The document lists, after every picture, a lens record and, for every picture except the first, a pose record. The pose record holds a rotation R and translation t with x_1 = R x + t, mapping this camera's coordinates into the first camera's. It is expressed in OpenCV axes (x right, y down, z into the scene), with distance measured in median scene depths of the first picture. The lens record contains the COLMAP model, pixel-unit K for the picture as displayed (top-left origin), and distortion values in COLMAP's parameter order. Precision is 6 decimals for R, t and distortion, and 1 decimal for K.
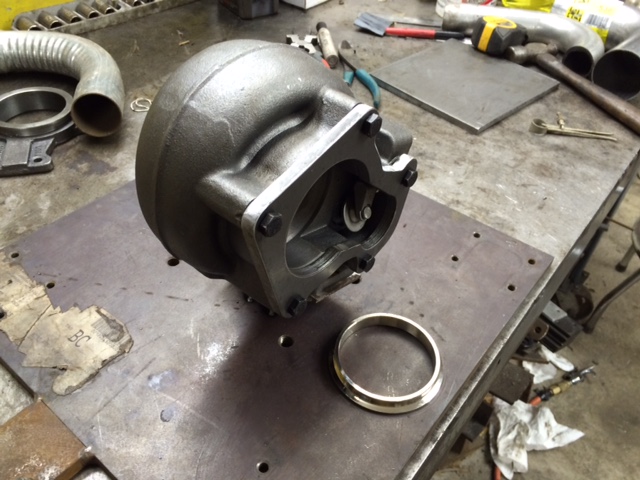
lens RADIAL K [[553.5, 0, 323.6], [0, 553.5, 237.2], [0, 0, 1]] dist [0.075442, -0.106373]
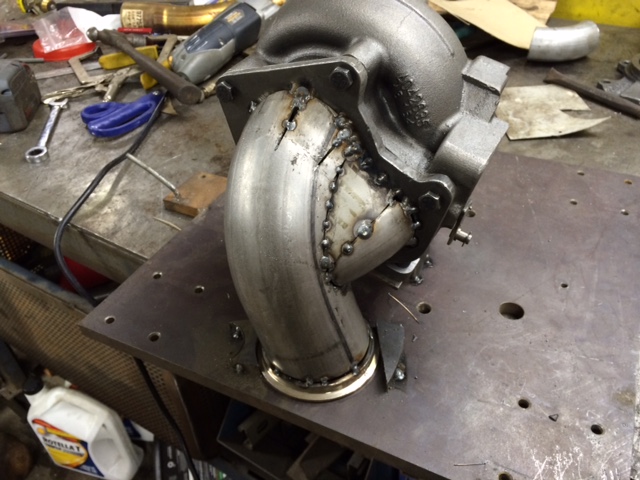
lens RADIAL K [[553.5, 0, 322.5], [0, 553.5, 239.0], [0, 0, 1]] dist [0.075442, -0.106373]
pose [[0.209842, 0.566156, -0.797141, 0.708917], [-0.610488, 0.712705, 0.345479, -0.222823], [0.763721, 0.414150, 0.495187, 0.426692]]
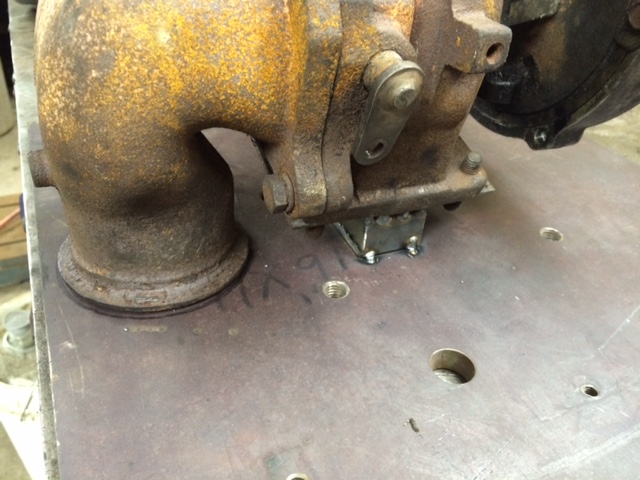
lens RADIAL K [[553.5, 0, 322.3], [0, 553.5, 243.0], [0, 0, 1]] dist [0.075442, -0.106373]
pose [[-0.444253, 0.457462, -0.770304, 0.489604], [-0.654594, 0.421288, 0.627712, -0.293066], [0.611674, 0.783100, 0.112293, 0.961346]]
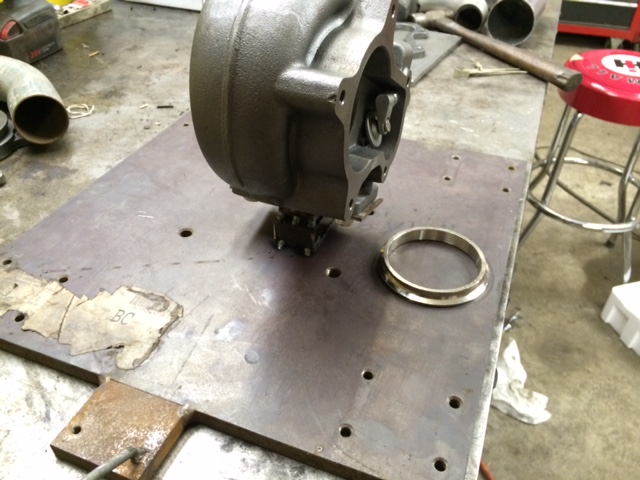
lens RADIAL K [[553.5, 0, 324.5], [0, 553.5, 235.5], [0, 0, 1]] dist [0.075442, -0.106373]
pose [[0.953541, -0.210937, 0.215093, -0.270909], [0.224157, 0.973782, -0.038754, 0.150445], [-0.201279, 0.085168, 0.975824, 0.020964]]
